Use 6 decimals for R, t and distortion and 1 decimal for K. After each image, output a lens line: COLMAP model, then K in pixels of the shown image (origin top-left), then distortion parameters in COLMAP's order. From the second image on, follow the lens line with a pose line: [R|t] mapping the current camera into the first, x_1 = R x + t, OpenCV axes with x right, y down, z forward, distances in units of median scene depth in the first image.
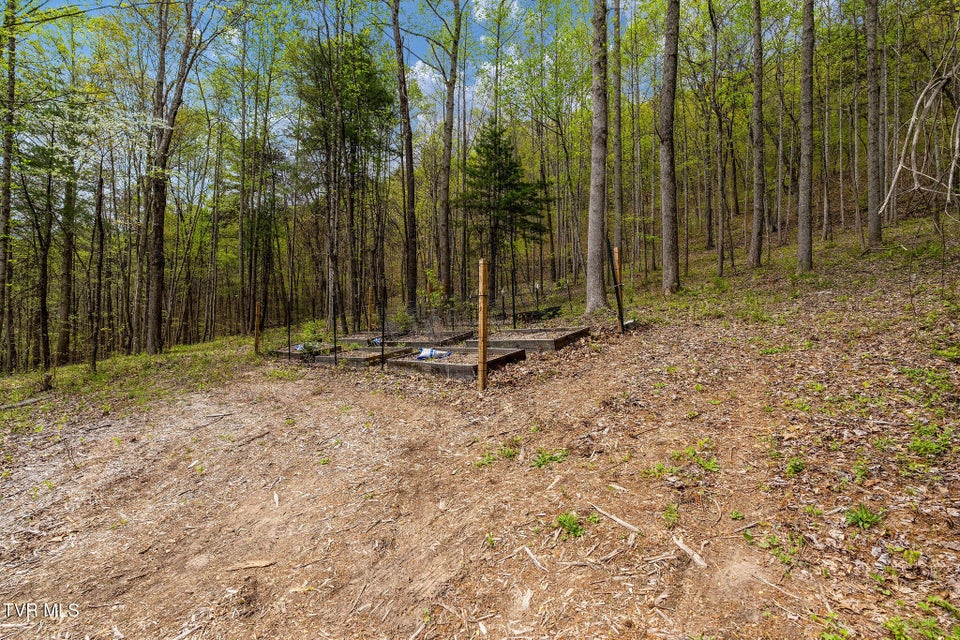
lens RADIAL K [[424.4, 0, 479.9], [0, 424.4, 320.5], [0, 0, 1]] dist [-0.003321, -0.001213]
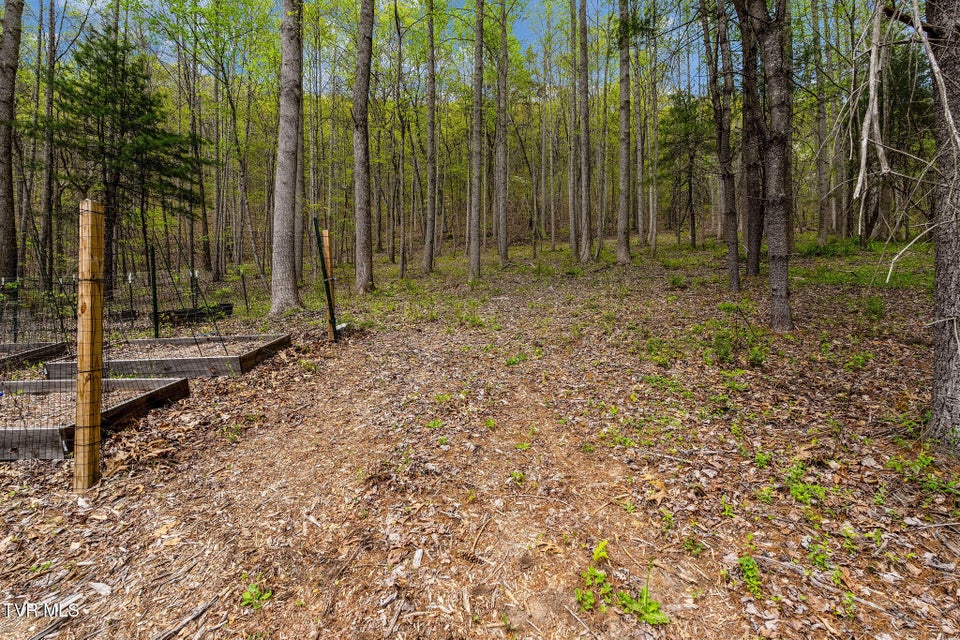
lens RADIAL K [[424.4, 0, 483.4], [0, 424.4, 319.1], [0, 0, 1]] dist [-0.003321, -0.001213]
pose [[0.724739, 0.005193, 0.689004, 0.000054], [-0.006884, 0.999976, -0.000297, -0.012397], [-0.688989, -0.004528, 0.724757, 0.247840]]
